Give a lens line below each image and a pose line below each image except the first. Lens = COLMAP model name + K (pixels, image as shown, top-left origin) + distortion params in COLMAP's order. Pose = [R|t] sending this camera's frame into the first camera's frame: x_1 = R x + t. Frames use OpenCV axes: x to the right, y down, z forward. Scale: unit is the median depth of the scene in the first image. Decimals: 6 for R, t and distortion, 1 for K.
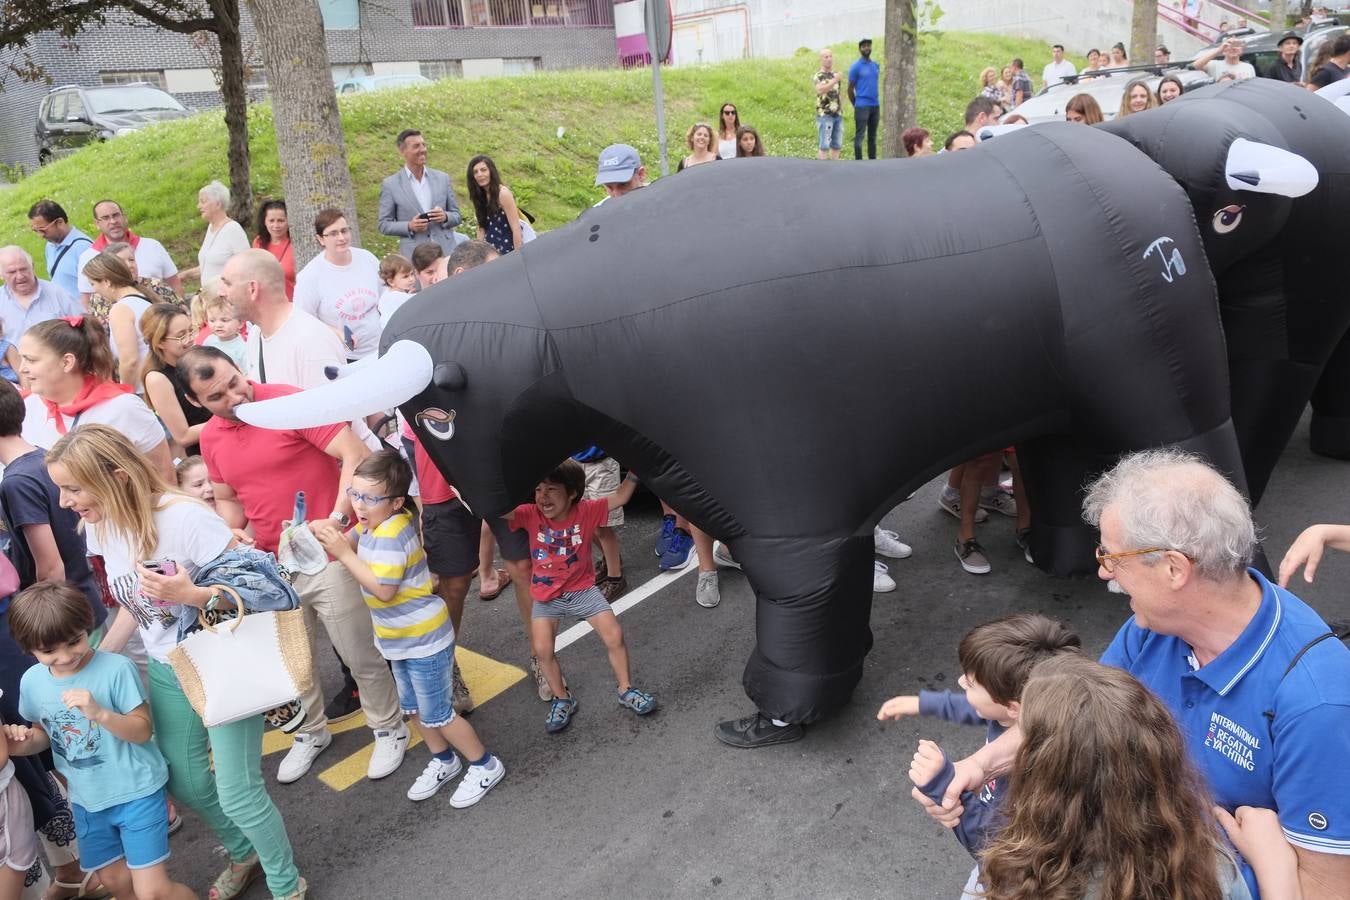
lens RADIAL K [[1039.3, 0, 682.0], [0, 1039.3, 444.0], [0, 0, 1]] dist [-0.052223, 0.040675]
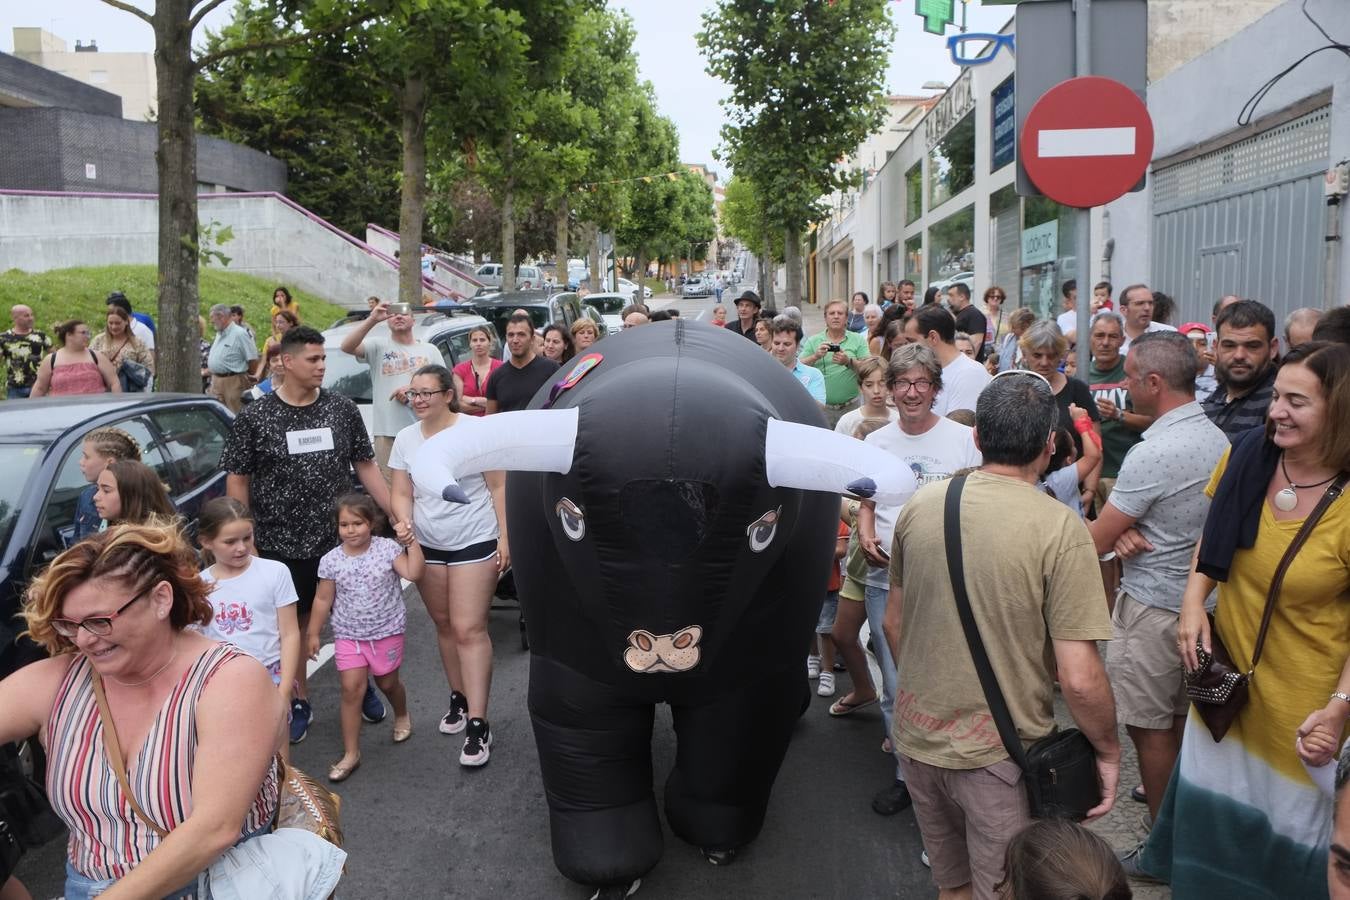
lens RADIAL K [[1039.3, 0, 682.5], [0, 1039.3, 441.6], [0, 0, 1]] dist [-0.052223, 0.040675]
pose [[0.765736, 0.005398, 0.643132, -0.013625], [0.144471, 0.972966, -0.180180, -0.011533], [-0.626718, 0.230885, 0.744256, 0.073299]]
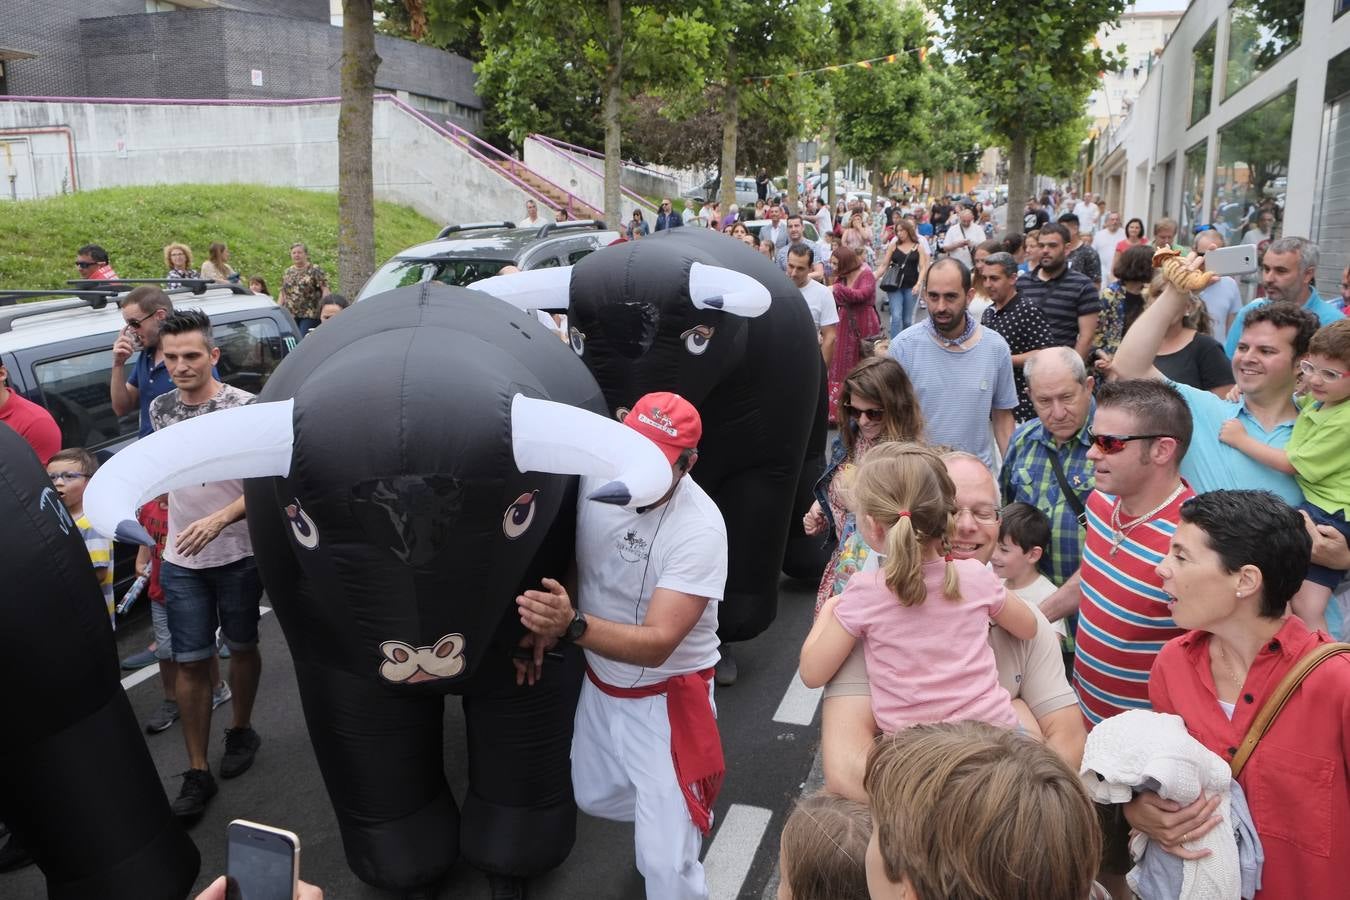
lens RADIAL K [[1039.3, 0, 682.5], [0, 1039.3, 442.1], [0, 0, 1]] dist [-0.052223, 0.040675]
pose [[0.905102, 0.008105, 0.425117, 0.322596], [0.049283, 0.991080, -0.123821, -0.135358], [-0.422329, 0.133022, 0.896629, 0.264654]]
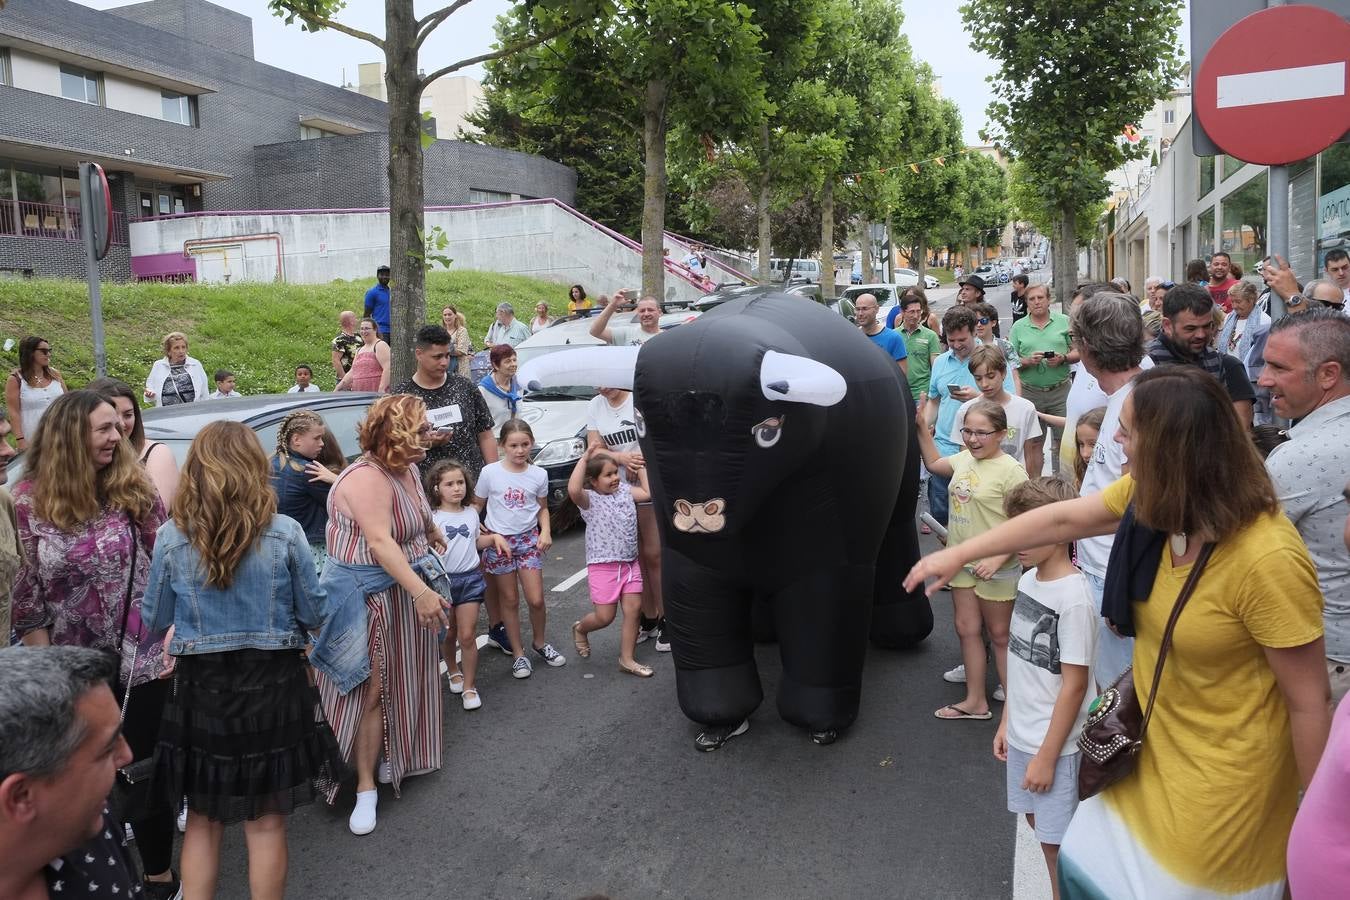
lens RADIAL K [[1039.3, 0, 680.3], [0, 1039.3, 441.8], [0, 0, 1]] dist [-0.052223, 0.040675]
pose [[0.914724, 0.009294, 0.403973, 0.038049], [0.080910, 0.975276, -0.205644, -0.010614], [-0.395896, 0.220793, 0.891357, 0.058616]]
